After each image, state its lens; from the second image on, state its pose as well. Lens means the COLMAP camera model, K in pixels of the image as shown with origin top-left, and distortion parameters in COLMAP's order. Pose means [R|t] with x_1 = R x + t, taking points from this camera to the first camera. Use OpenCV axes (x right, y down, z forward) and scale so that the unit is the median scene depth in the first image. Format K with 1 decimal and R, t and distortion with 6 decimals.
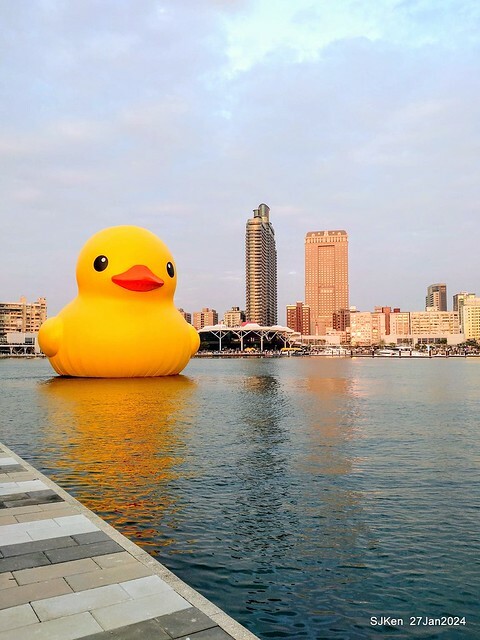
lens RADIAL K [[535.0, 0, 242.1], [0, 535.0, 317.6], [0, 0, 1]] dist [0.113068, 0.003567]
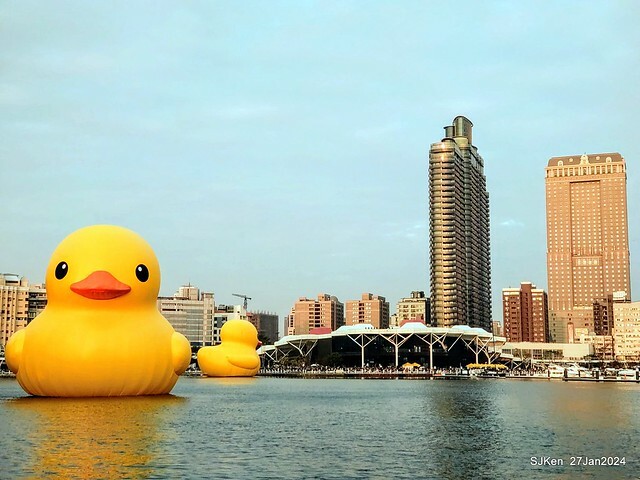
lens RADIAL K [[956.6, 0, 306.2], [0, 956.6, 239.4], [0, 0, 1]] dist [0.182717, 0.045087]
pose [[0.987227, -0.014528, -0.158655, 0.046361], [0.003278, 0.997475, -0.070939, -0.003830], [0.159285, 0.069513, 0.984782, -0.062888]]
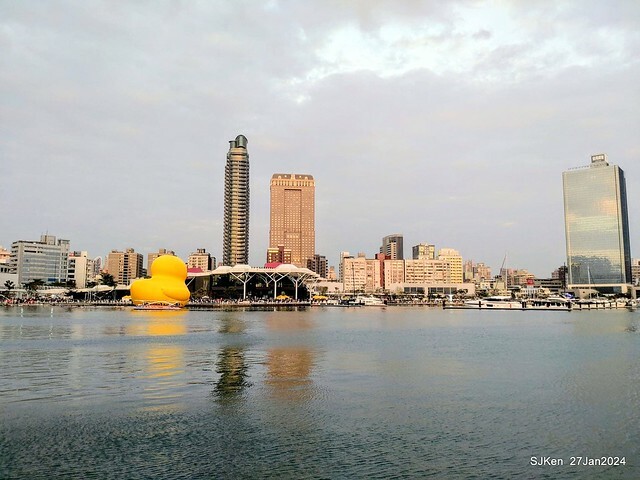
lens RADIAL K [[519.5, 0, 318.0], [0, 519.5, 246.8], [0, 0, 1]] dist [0.091234, -0.154535]
pose [[0.956200, 0.039079, 0.290093, -0.103471], [-0.027787, 0.998691, -0.042945, 0.010843], [-0.291391, 0.033003, 0.956034, 0.165158]]
